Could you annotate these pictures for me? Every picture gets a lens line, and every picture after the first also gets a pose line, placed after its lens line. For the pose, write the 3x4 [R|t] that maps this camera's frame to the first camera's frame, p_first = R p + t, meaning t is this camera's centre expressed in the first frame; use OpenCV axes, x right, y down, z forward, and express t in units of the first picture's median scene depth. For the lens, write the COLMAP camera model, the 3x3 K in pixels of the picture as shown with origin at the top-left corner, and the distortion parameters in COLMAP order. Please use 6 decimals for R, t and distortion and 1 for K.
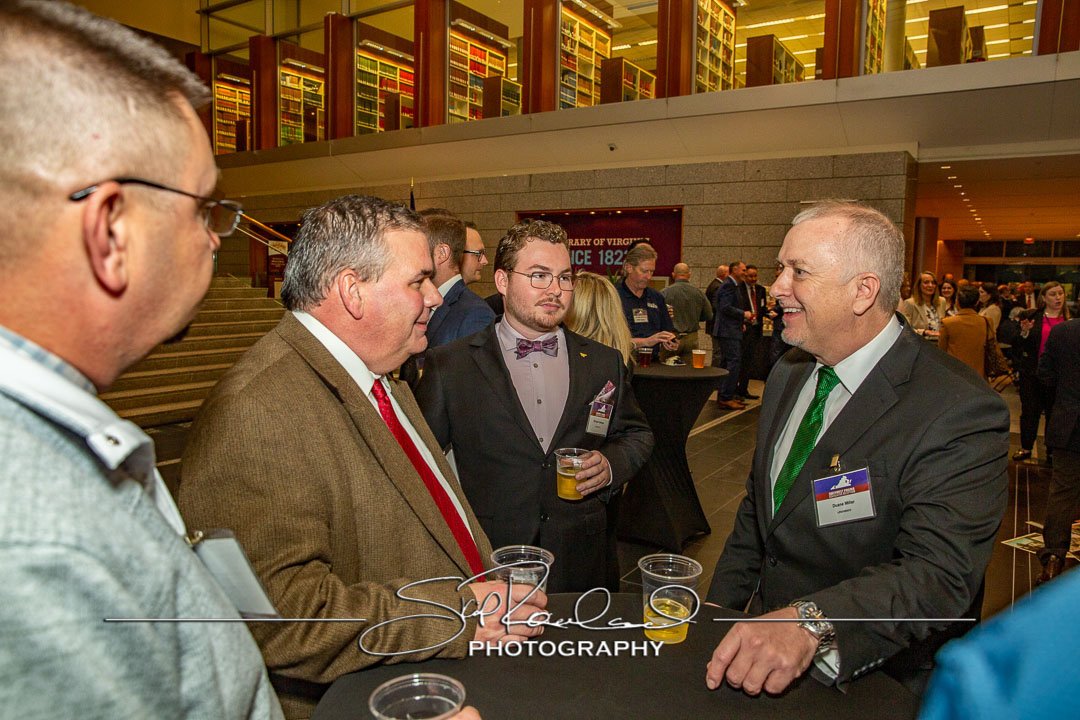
lens RADIAL K [[746.5, 0, 540.0], [0, 746.5, 360.0], [0, 0, 1]] dist [-0.003922, 0.001591]
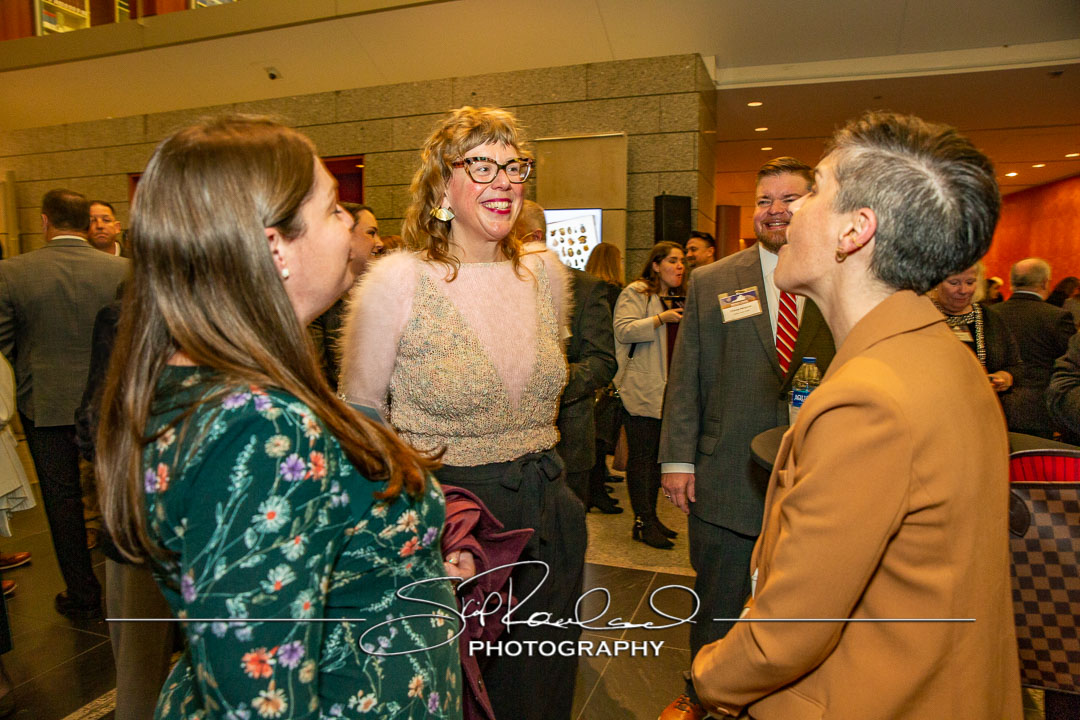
lens RADIAL K [[734.2, 0, 540.0], [0, 734.2, 360.0], [0, 0, 1]] dist [-0.112966, 0.085955]
pose [[0.973858, -0.032530, 0.224814, 0.203101], [0.034562, 0.999389, -0.005111, -0.033100], [-0.224511, 0.012748, 0.974388, 0.414577]]
